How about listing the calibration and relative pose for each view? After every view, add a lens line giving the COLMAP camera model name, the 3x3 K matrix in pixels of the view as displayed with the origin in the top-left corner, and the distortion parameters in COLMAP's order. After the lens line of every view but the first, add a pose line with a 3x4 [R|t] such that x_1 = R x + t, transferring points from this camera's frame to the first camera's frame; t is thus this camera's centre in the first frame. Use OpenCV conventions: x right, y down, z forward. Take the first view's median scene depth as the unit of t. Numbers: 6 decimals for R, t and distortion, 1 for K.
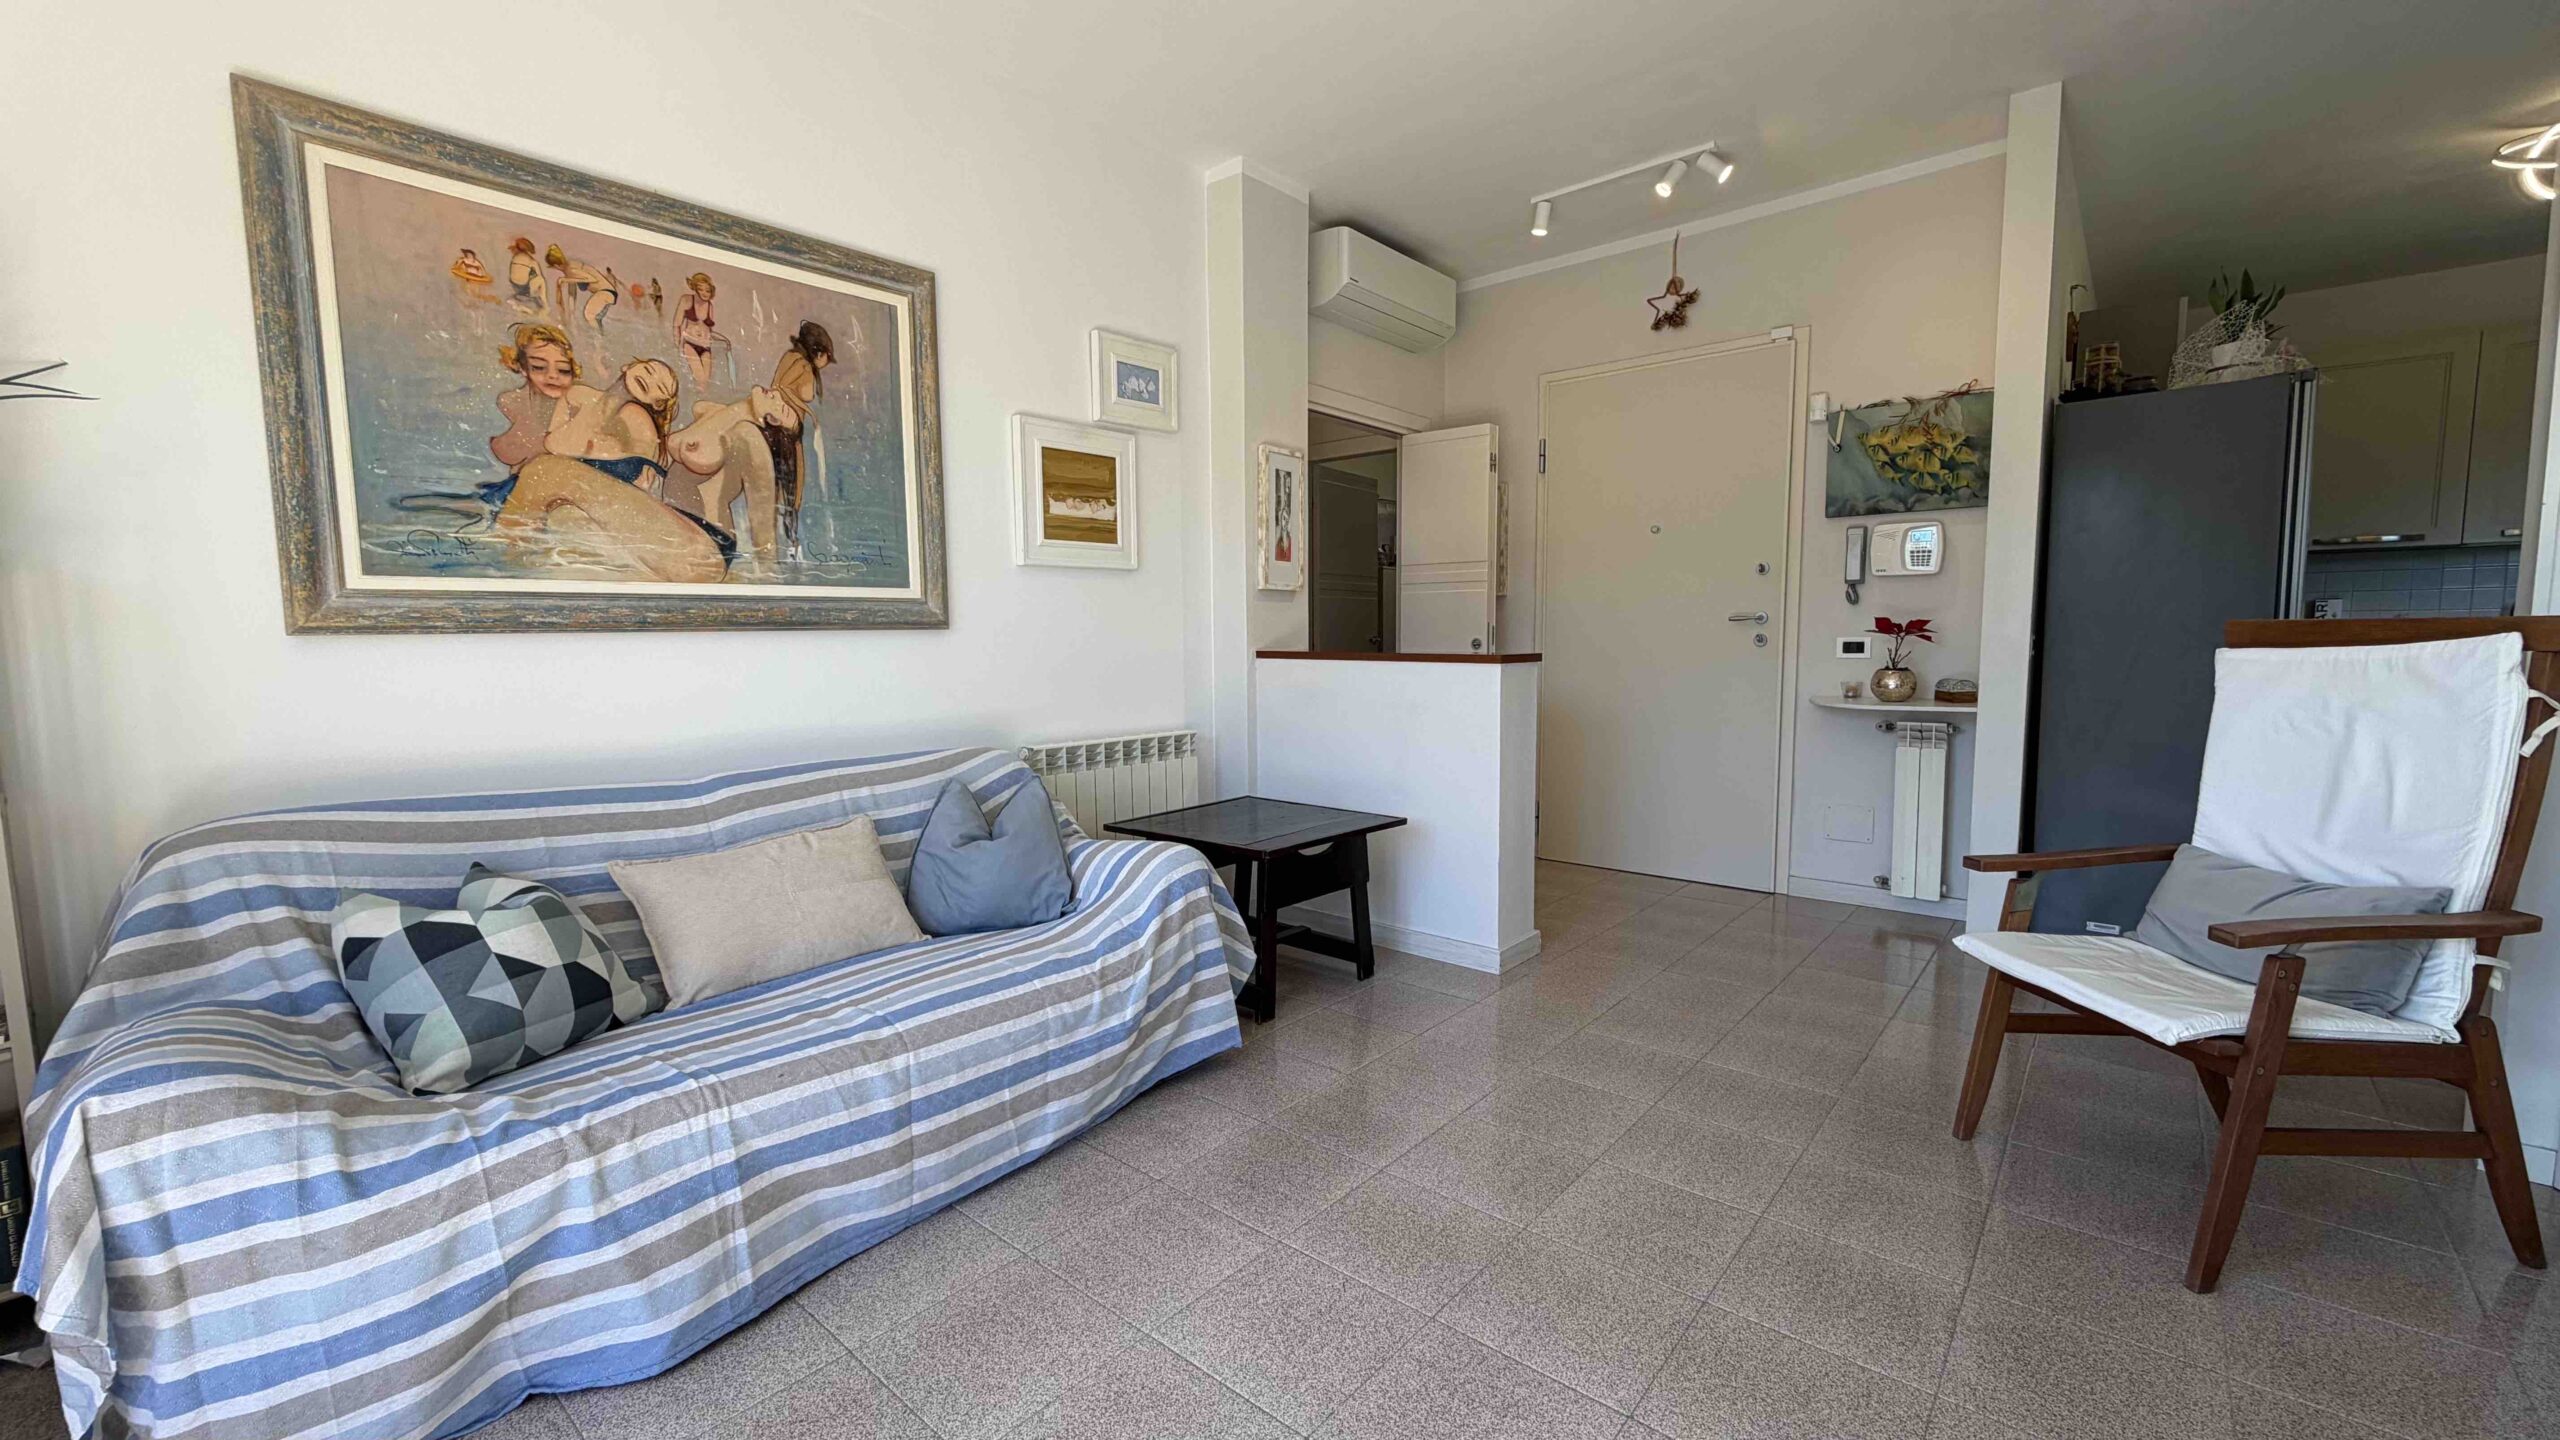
lens RADIAL K [[1017.4, 0, 1279.3], [0, 1017.4, 725.0], [0, 0, 1]] dist [0.001258, -0.000313]
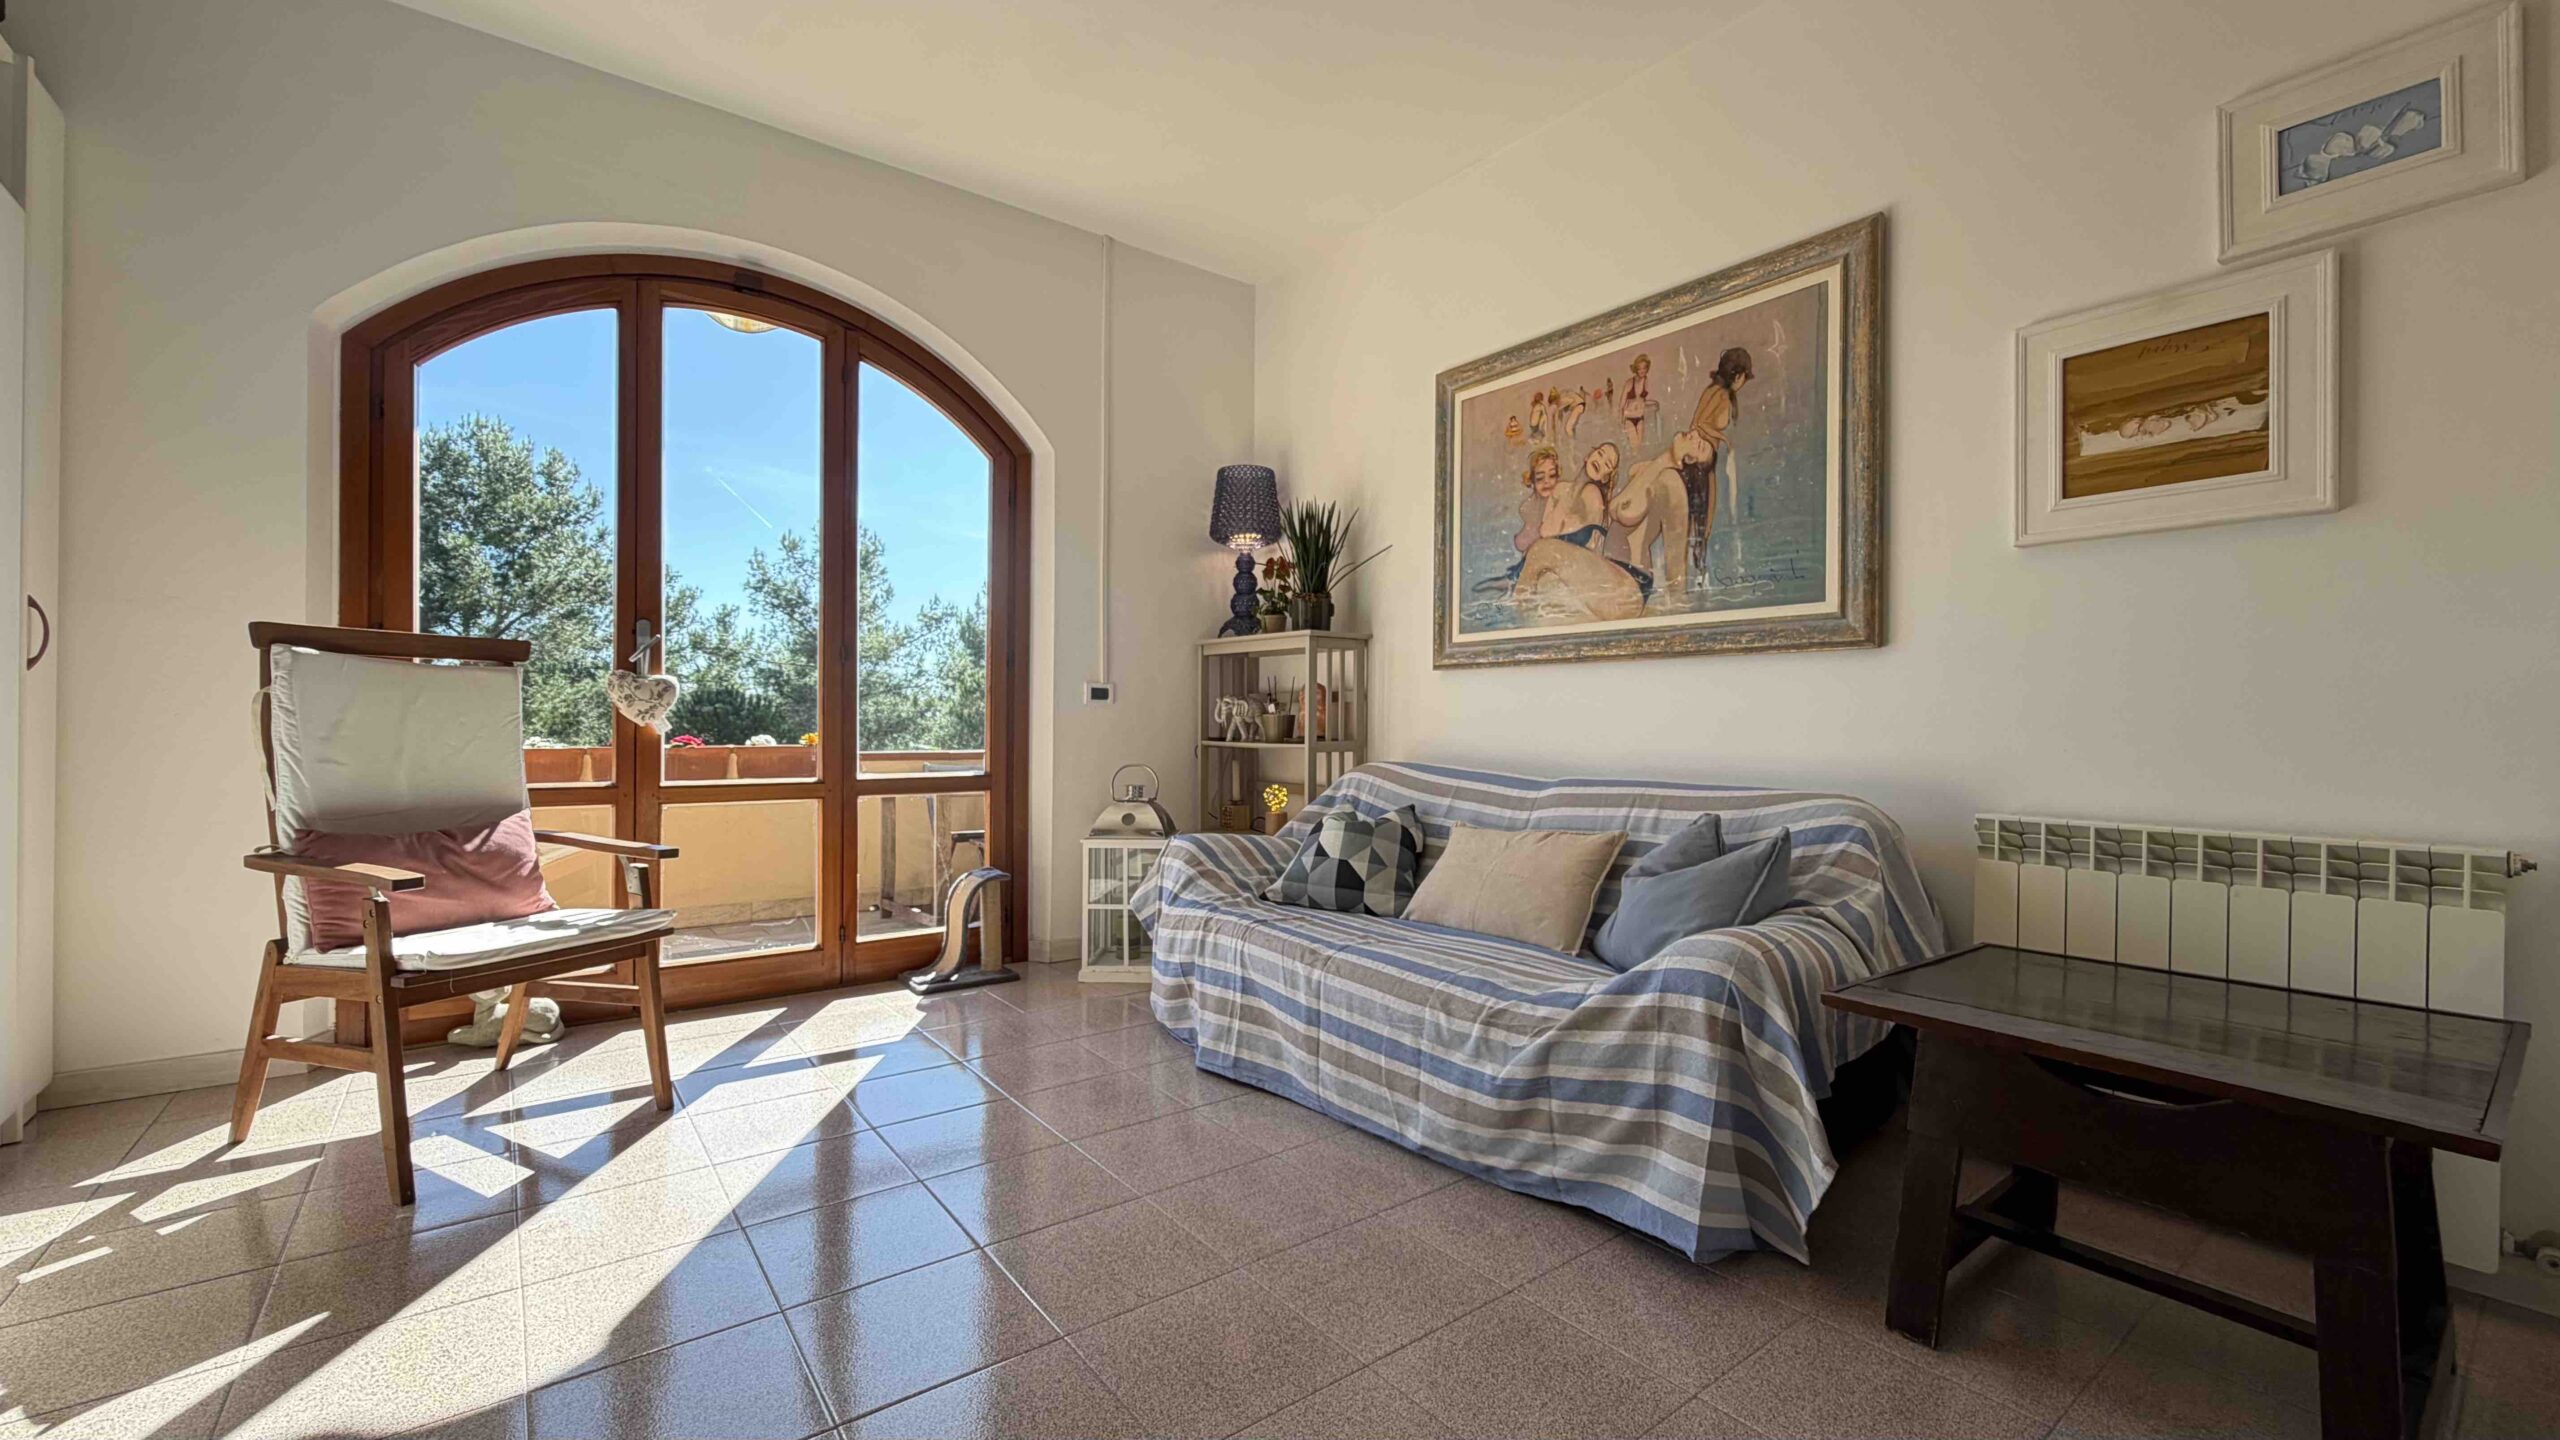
lens RADIAL K [[1017.4, 0, 1272.6], [0, 1017.4, 724.1], [0, 0, 1]] dist [0.001258, -0.000313]
pose [[-0.208715, 0.008672, -0.977938, 0.659110], [-0.097086, 0.994837, 0.029543, -0.014874], [0.973146, 0.101110, -0.206795, 0.858690]]
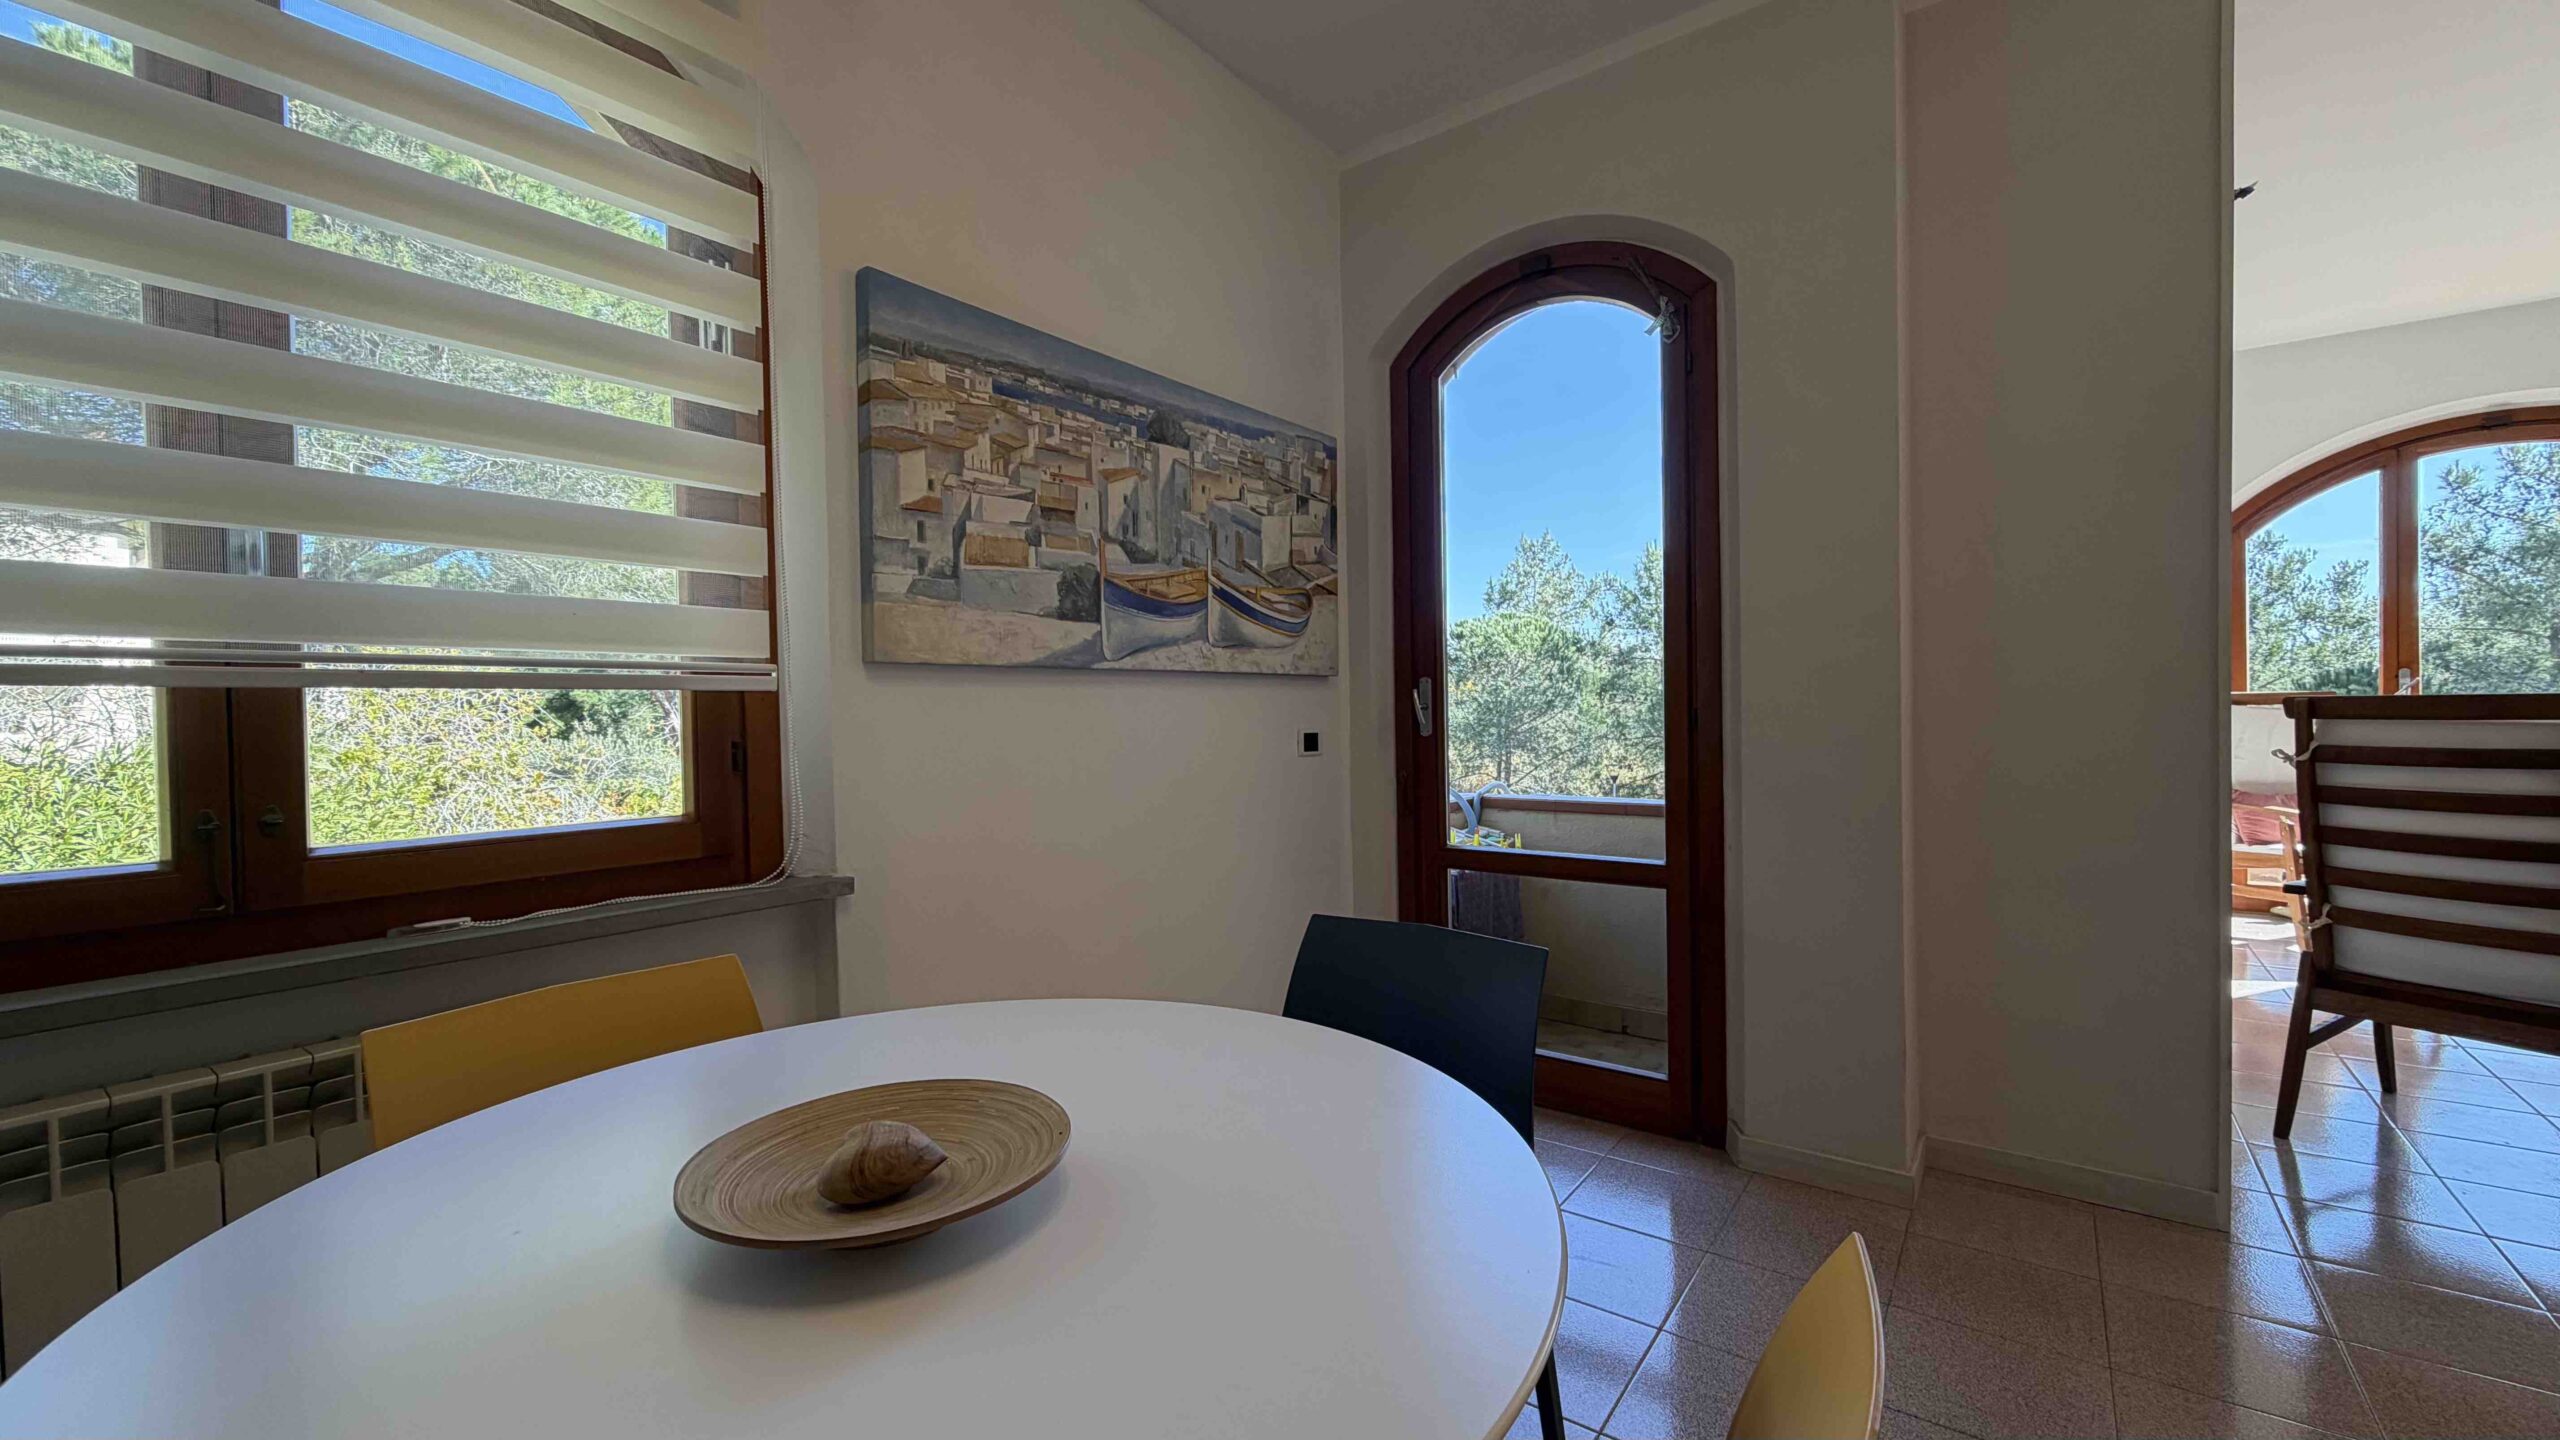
lens RADIAL K [[1017.4, 0, 1271.4], [0, 1017.4, 723.4], [0, 0, 1]] dist [0.001258, -0.000313]
pose [[-0.997560, 0.027898, -0.064004, 1.836987], [0.021027, 0.994185, 0.105616, -0.171621], [0.066578, 0.104013, -0.992345, 1.598721]]
